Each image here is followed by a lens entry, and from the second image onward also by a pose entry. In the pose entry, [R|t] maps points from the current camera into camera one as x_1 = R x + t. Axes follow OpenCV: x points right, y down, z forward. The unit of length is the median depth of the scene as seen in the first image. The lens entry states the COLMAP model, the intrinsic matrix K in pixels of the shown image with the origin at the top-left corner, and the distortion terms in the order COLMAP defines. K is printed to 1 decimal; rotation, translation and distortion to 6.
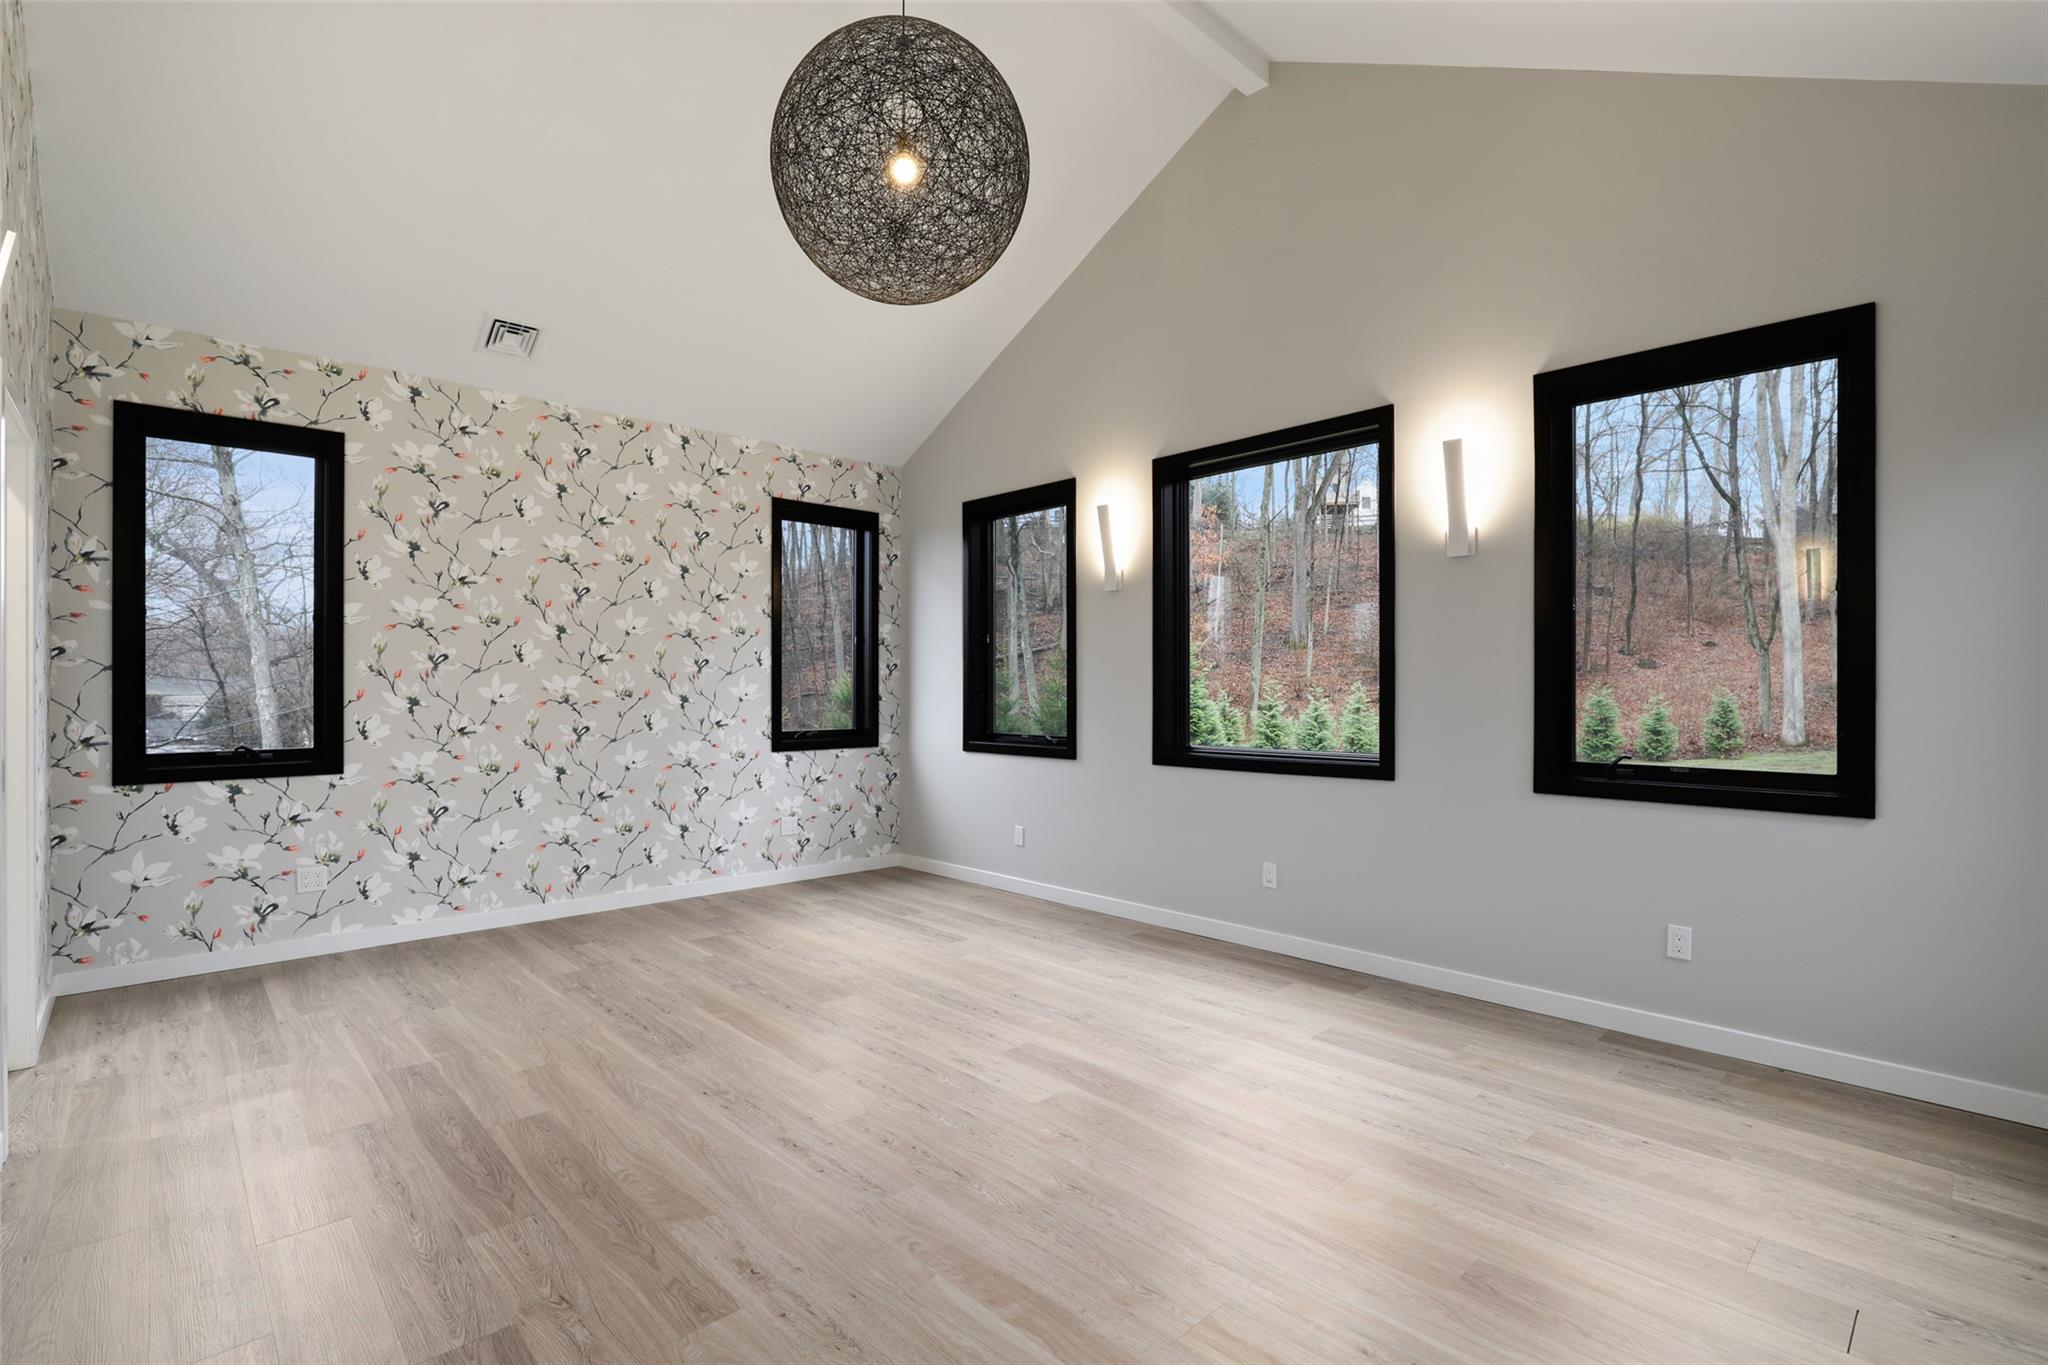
lens RADIAL K [[948.7, 0, 1019.6], [0, 948.7, 679.8], [0, 0, 1]] dist [-0.026209, 0.006378]
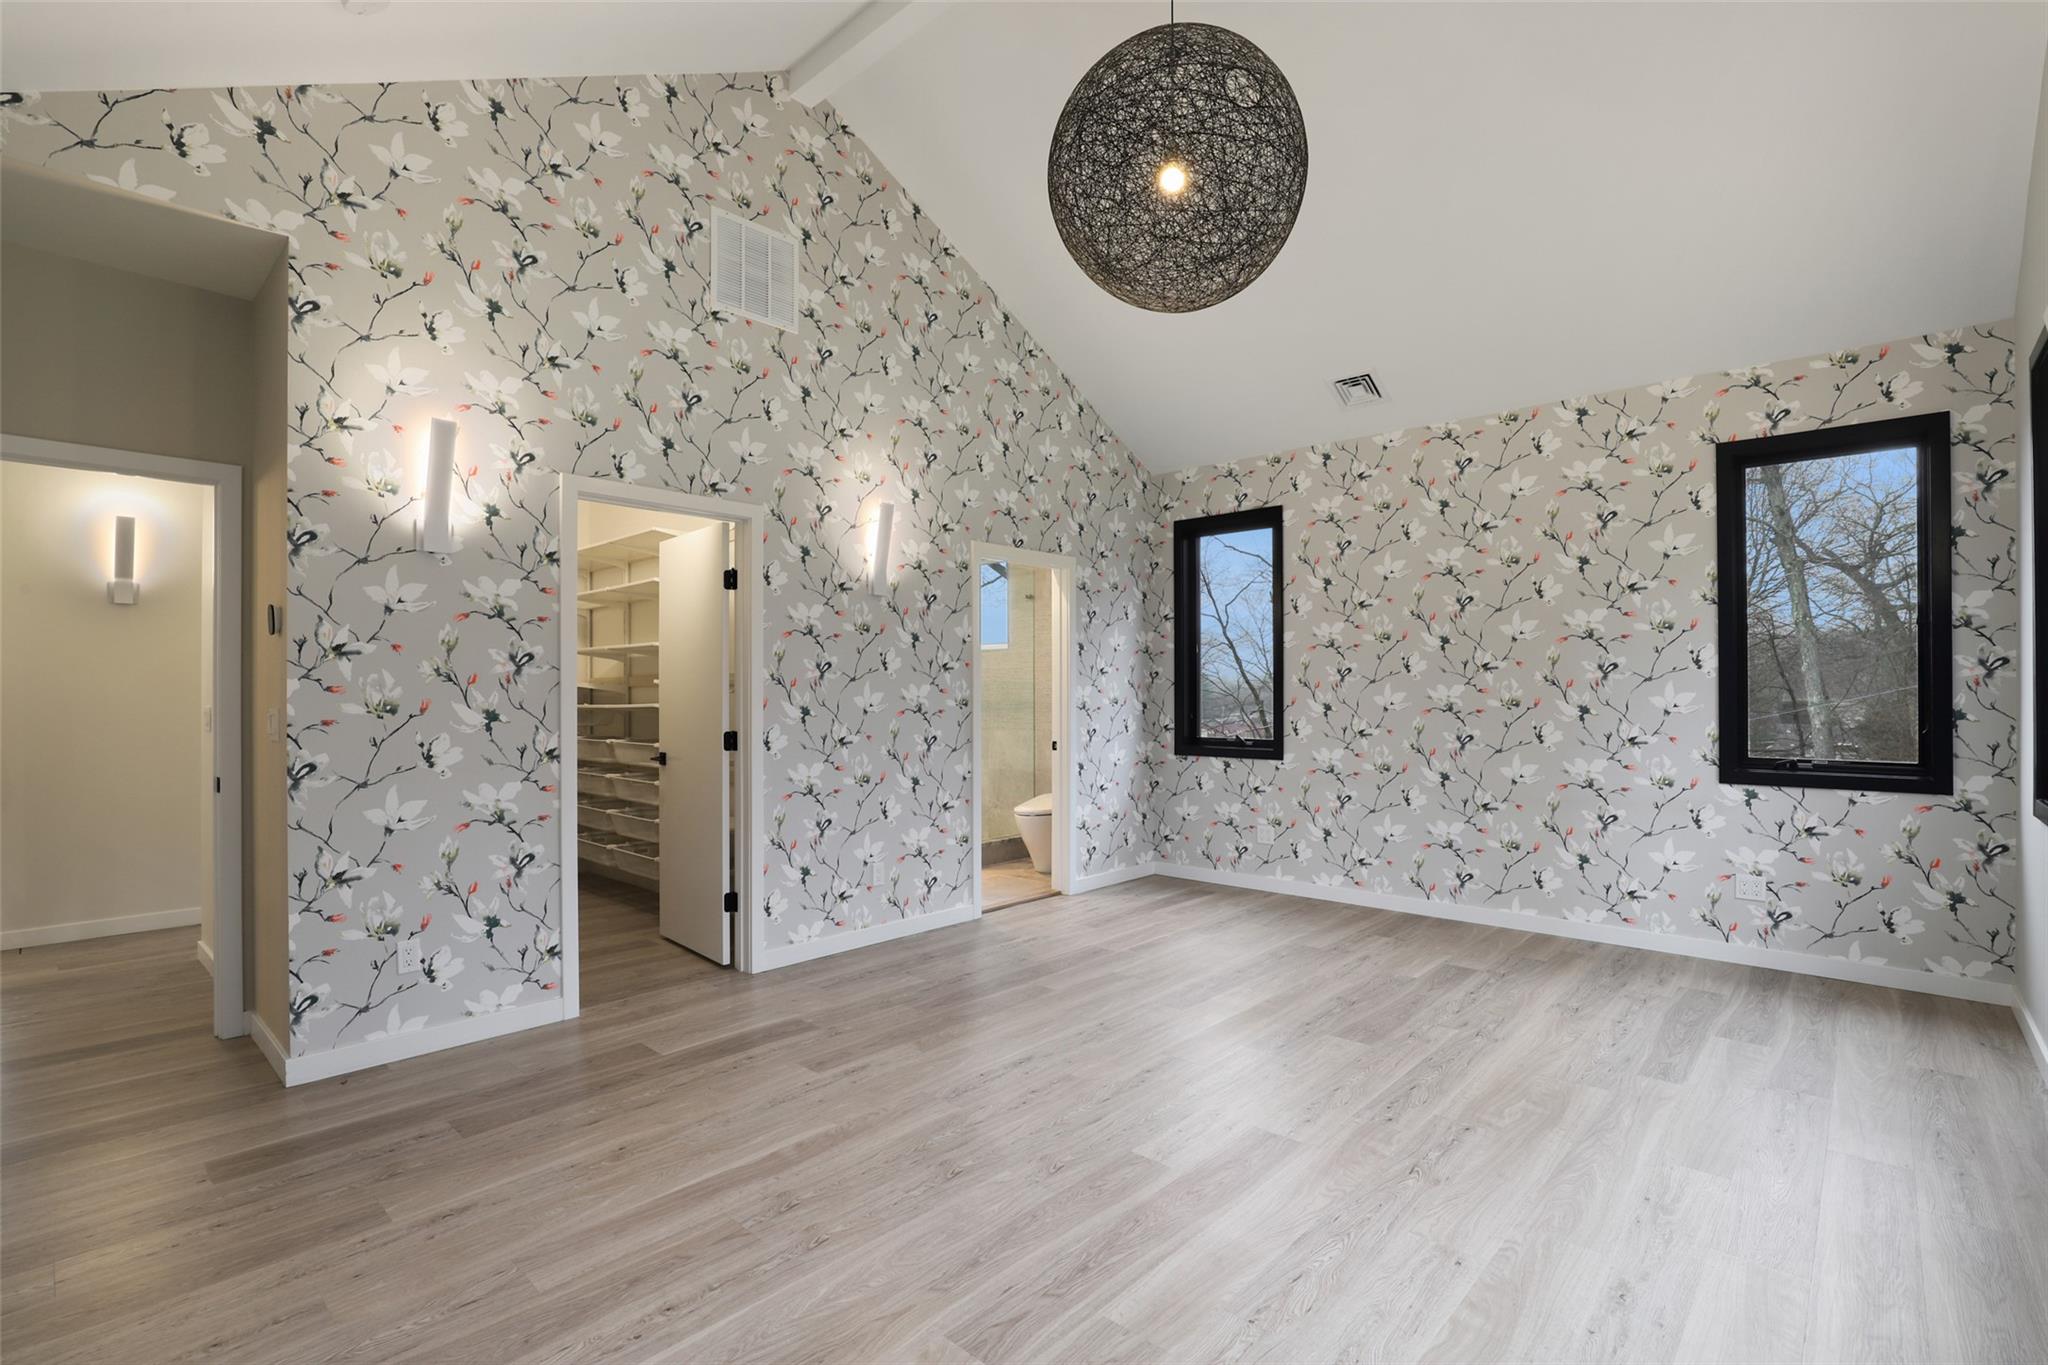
lens RADIAL K [[948.7, 0, 1019.6], [0, 948.7, 679.8], [0, 0, 1]] dist [-0.026209, 0.006378]
pose [[0.062819, -0.013912, -0.997928, 0.560459], [0.005674, 0.999892, -0.013582, 0.001802], [0.998009, -0.004809, 0.062891, 0.505983]]
